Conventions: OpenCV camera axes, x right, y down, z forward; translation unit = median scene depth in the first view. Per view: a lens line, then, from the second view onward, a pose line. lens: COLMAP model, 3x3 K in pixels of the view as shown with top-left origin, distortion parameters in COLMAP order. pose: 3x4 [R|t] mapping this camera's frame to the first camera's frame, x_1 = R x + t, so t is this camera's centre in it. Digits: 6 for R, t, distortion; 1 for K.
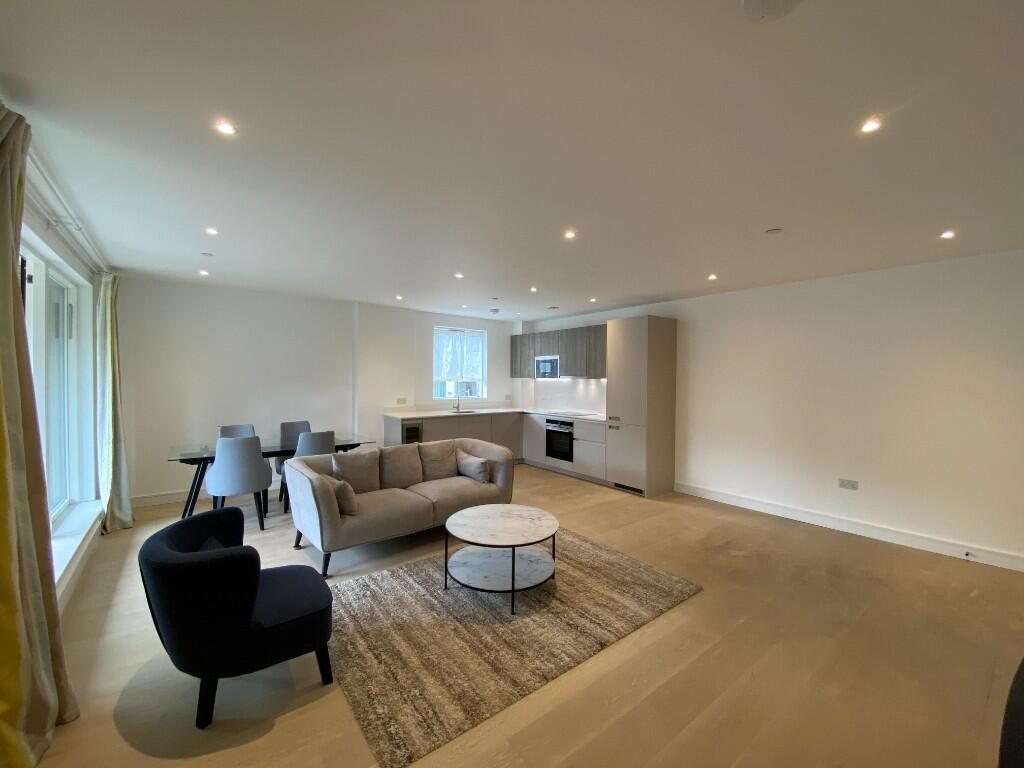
lens RADIAL K [[421.0, 0, 507.2], [0, 421.0, 380.5], [0, 0, 1]] dist [-0.000006, -0.001066]
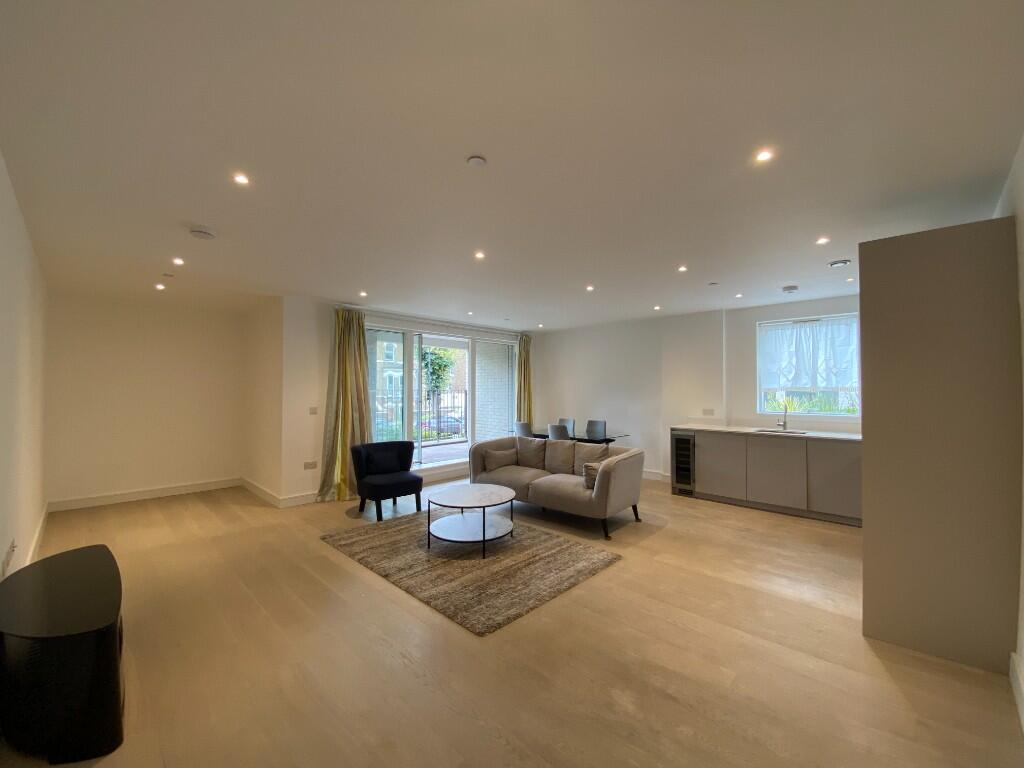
lens RADIAL K [[421.0, 0, 507.7], [0, 421.0, 386.1], [0, 0, 1]] dist [-0.000006, -0.001066]
pose [[0.142718, -0.016549, -0.989625, 1.074933], [-0.018828, 0.999634, -0.019432, 0.034502], [0.989584, 0.021406, 0.142354, 0.791333]]
